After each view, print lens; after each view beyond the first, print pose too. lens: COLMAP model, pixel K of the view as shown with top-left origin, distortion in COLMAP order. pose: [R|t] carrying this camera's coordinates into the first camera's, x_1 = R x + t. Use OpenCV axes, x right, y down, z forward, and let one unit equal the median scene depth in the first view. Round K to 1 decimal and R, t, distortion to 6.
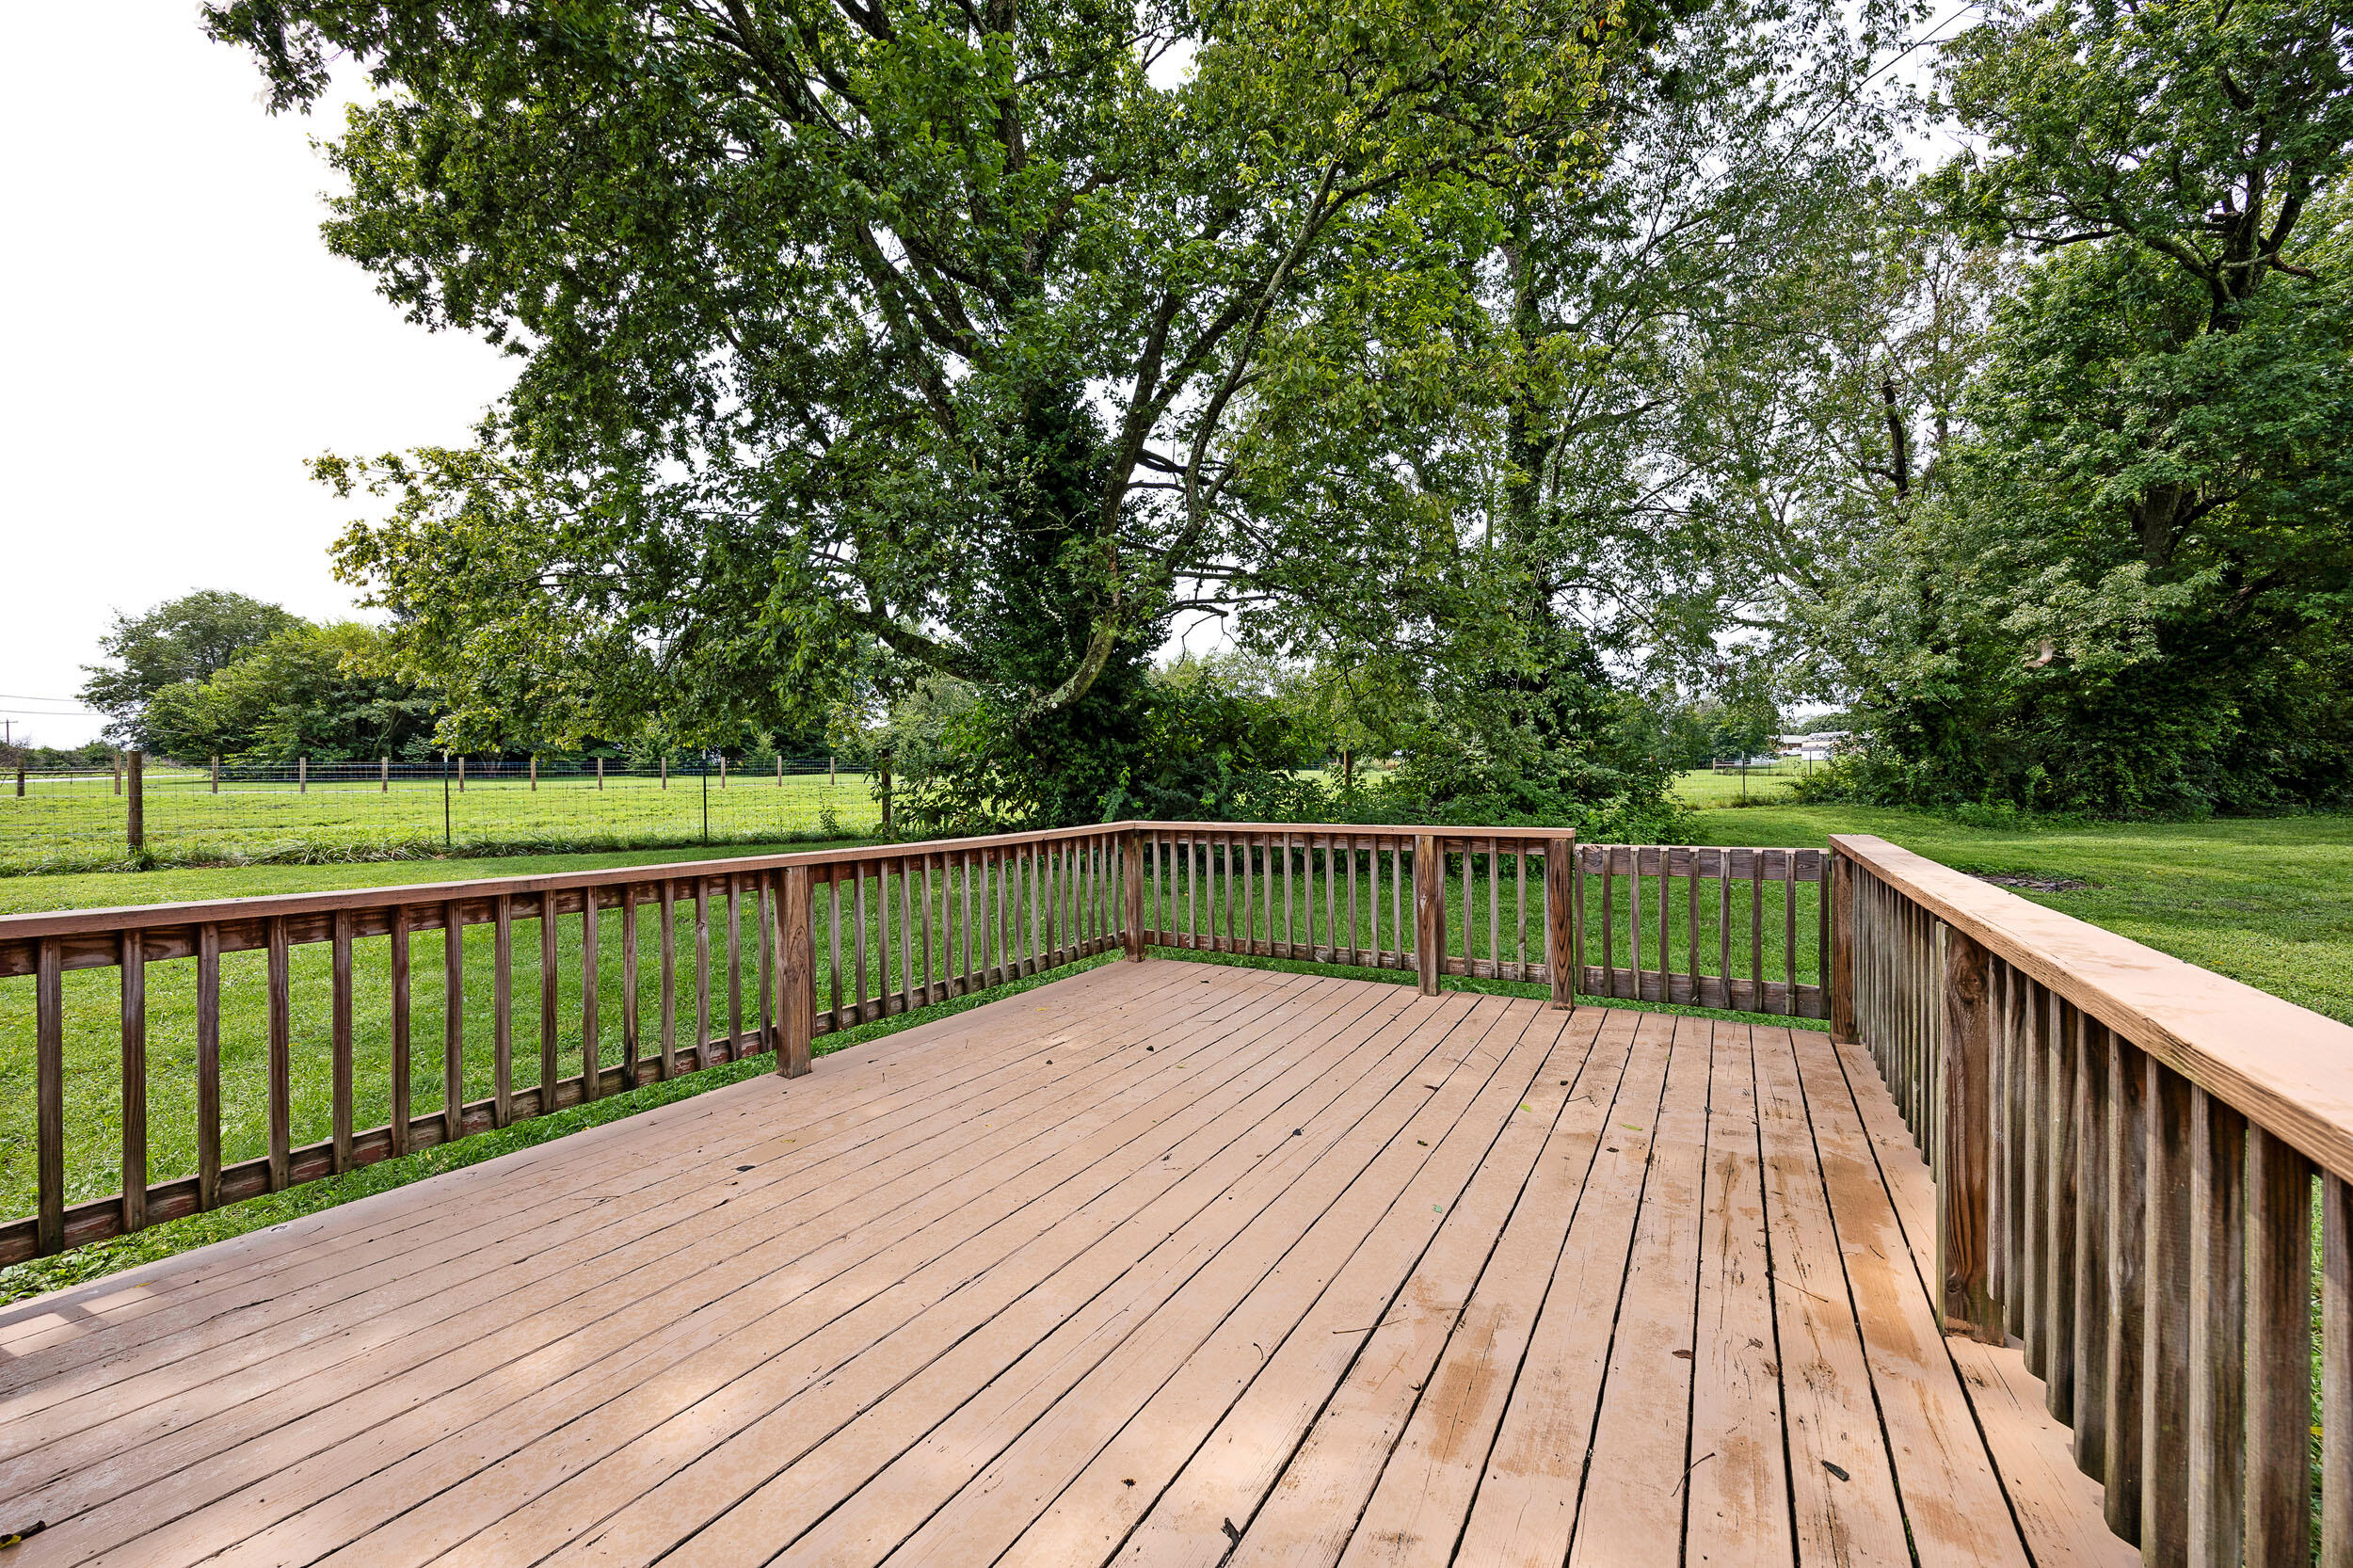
lens RADIAL K [[931.1, 0, 1177.1], [0, 931.1, 783.5], [0, 0, 1]] dist [0.001324, -0.000043]
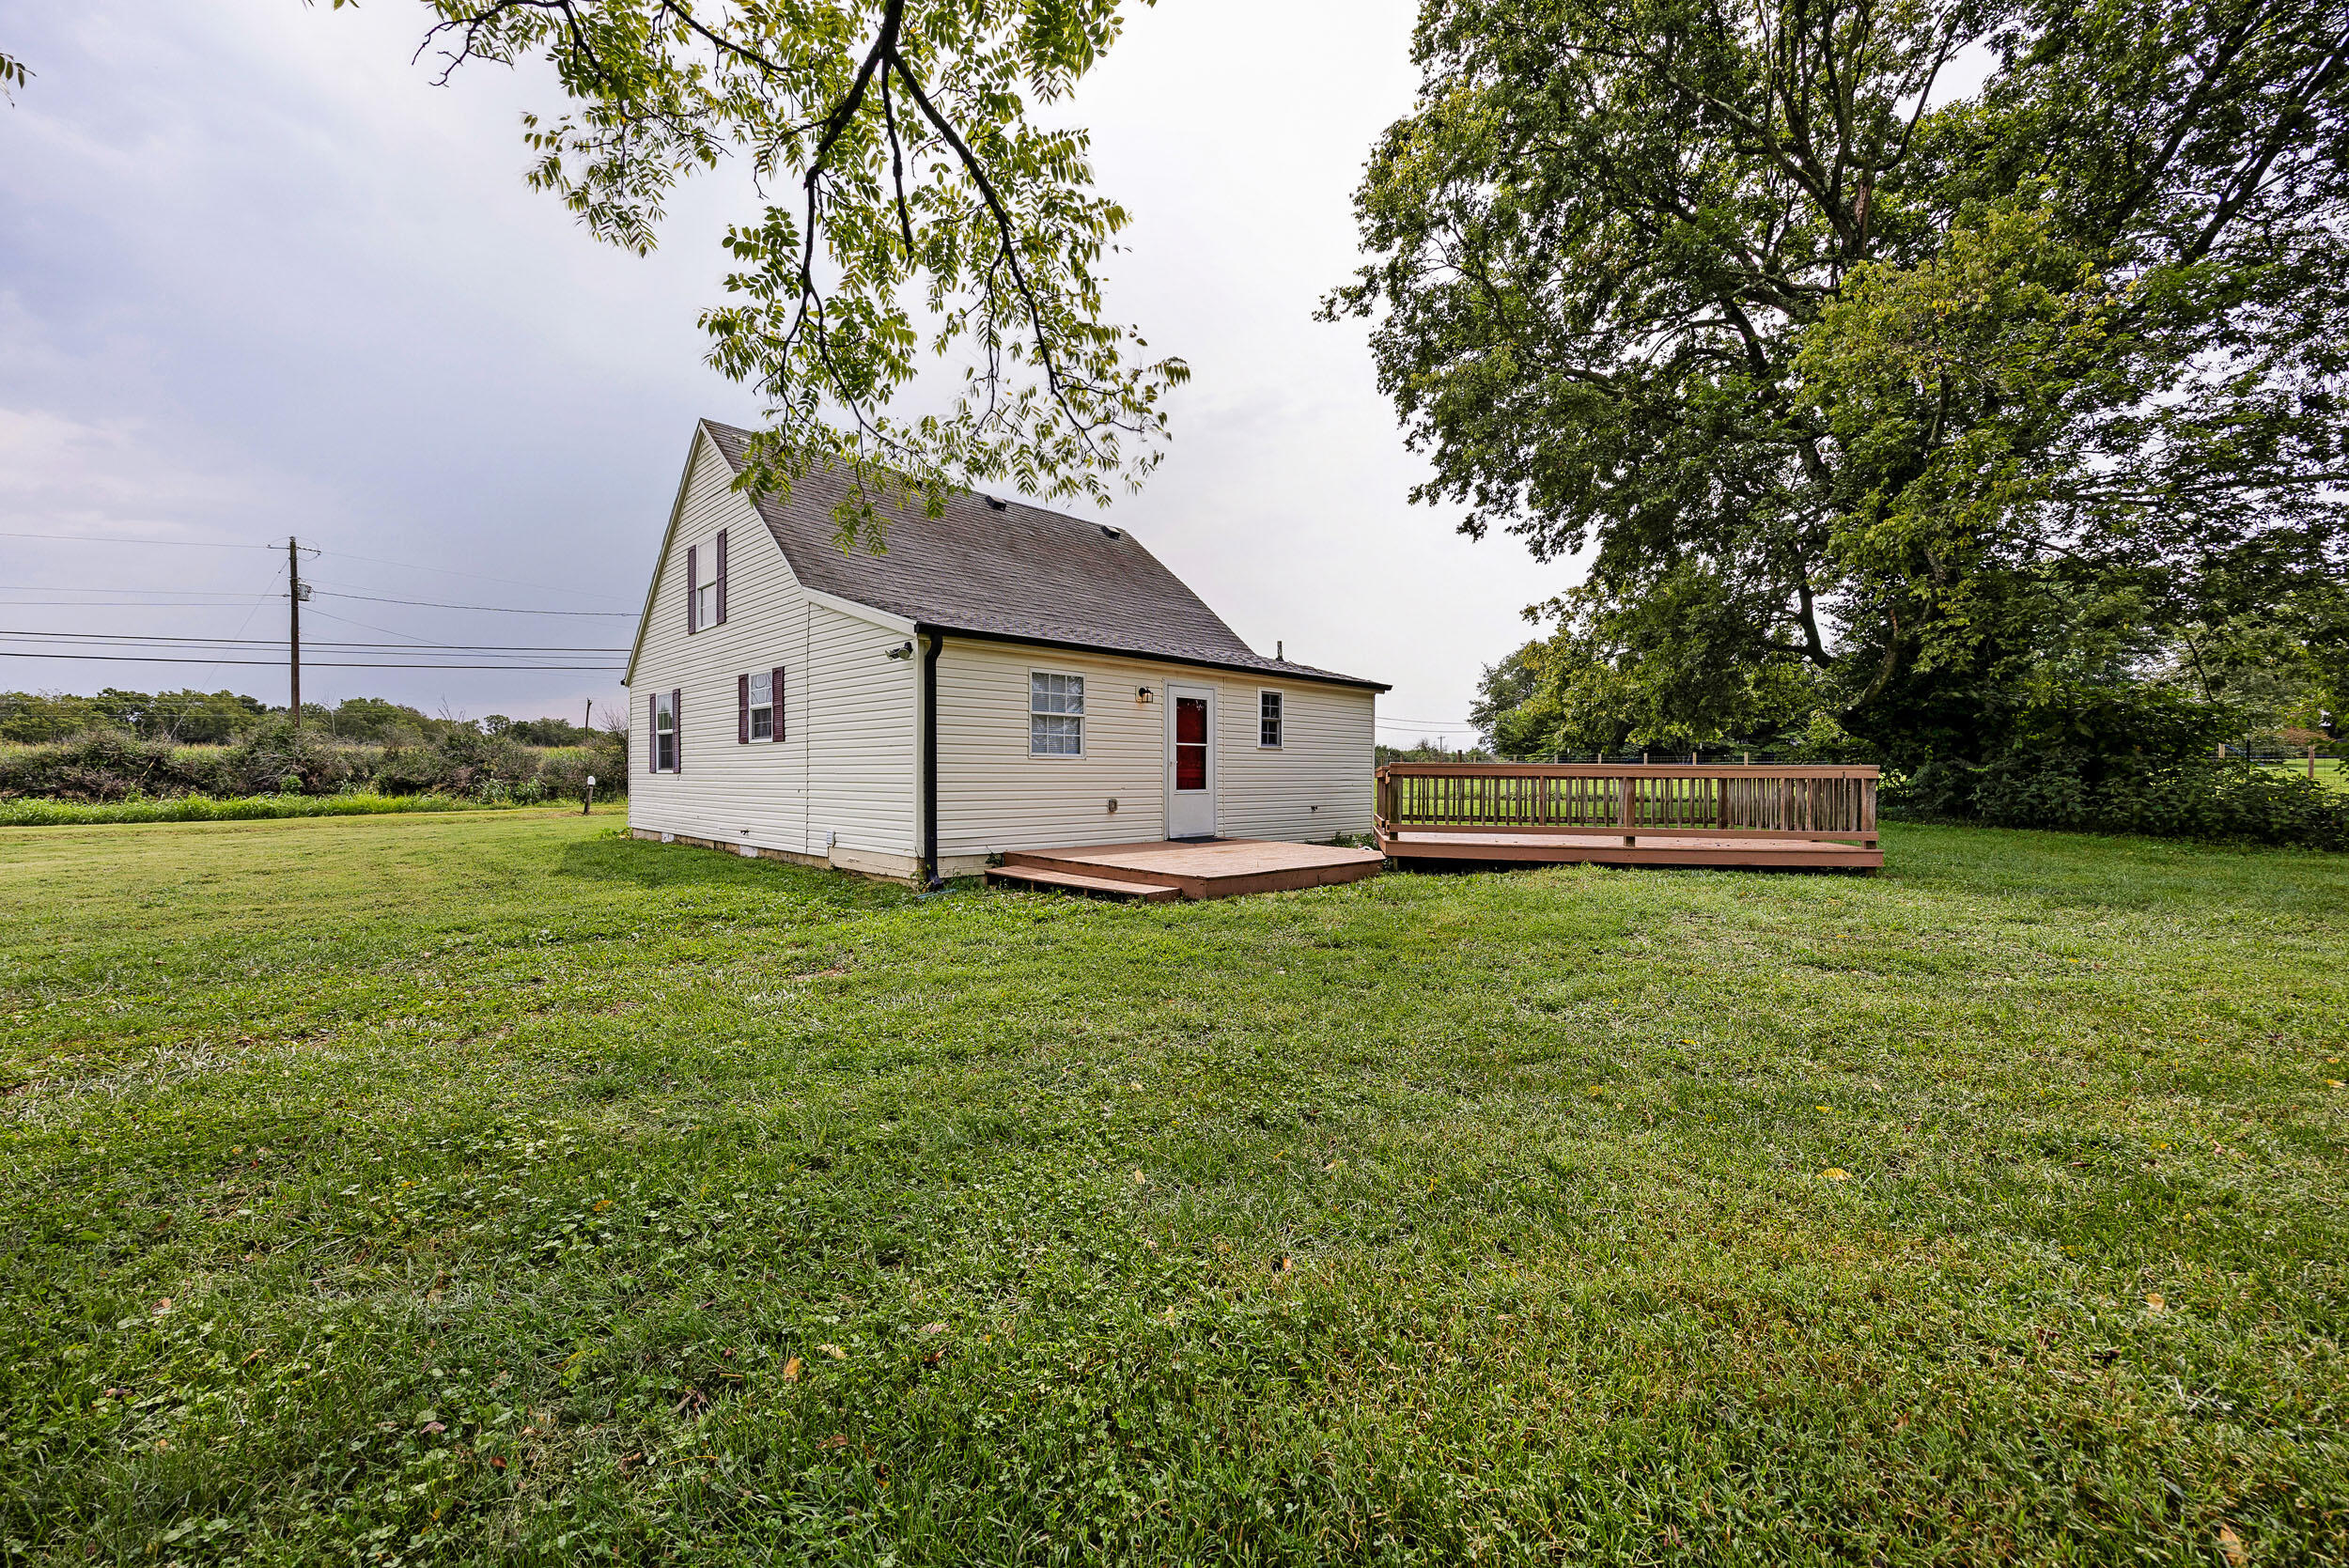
lens RADIAL K [[929.4, 0, 1171.2], [0, 929.4, 787.0], [0, 0, 1]] dist [0.001324, -0.000043]
pose [[0.377511, 0.010527, -0.925945, 0.480681], [0.000061, 0.999935, 0.011393, 0.015481], [0.926005, -0.004358, 0.377486, -0.349469]]
